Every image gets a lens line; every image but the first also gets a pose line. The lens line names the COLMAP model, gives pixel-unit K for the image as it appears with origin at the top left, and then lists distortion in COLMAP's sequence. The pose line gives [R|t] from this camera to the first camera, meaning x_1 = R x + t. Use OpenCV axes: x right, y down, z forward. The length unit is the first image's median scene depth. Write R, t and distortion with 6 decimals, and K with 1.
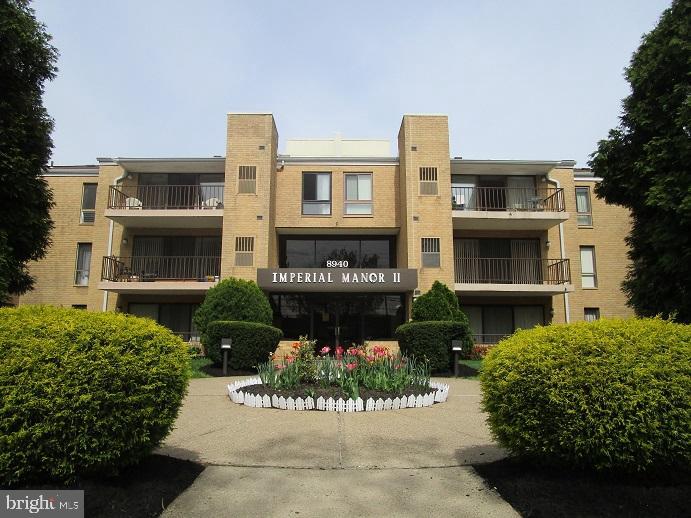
lens RADIAL K [[493.1, 0, 340.6], [0, 493.1, 262.0], [0, 0, 1]] dist [-0.014681, 0.003332]
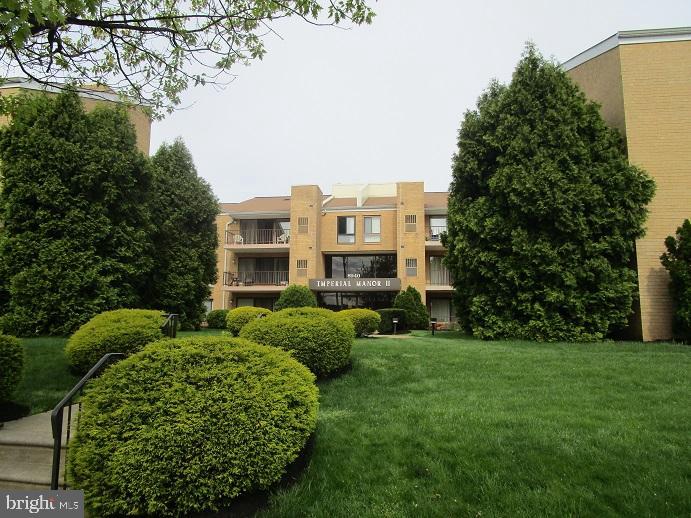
lens RADIAL K [[493.1, 0, 340.6], [0, 493.1, 262.0], [0, 0, 1]] dist [-0.014681, 0.003332]
pose [[0.988685, -0.015760, -0.149173, 0.186630], [0.020113, 0.999413, 0.027716, -0.084086], [0.148649, -0.030403, 0.988423, -0.652022]]
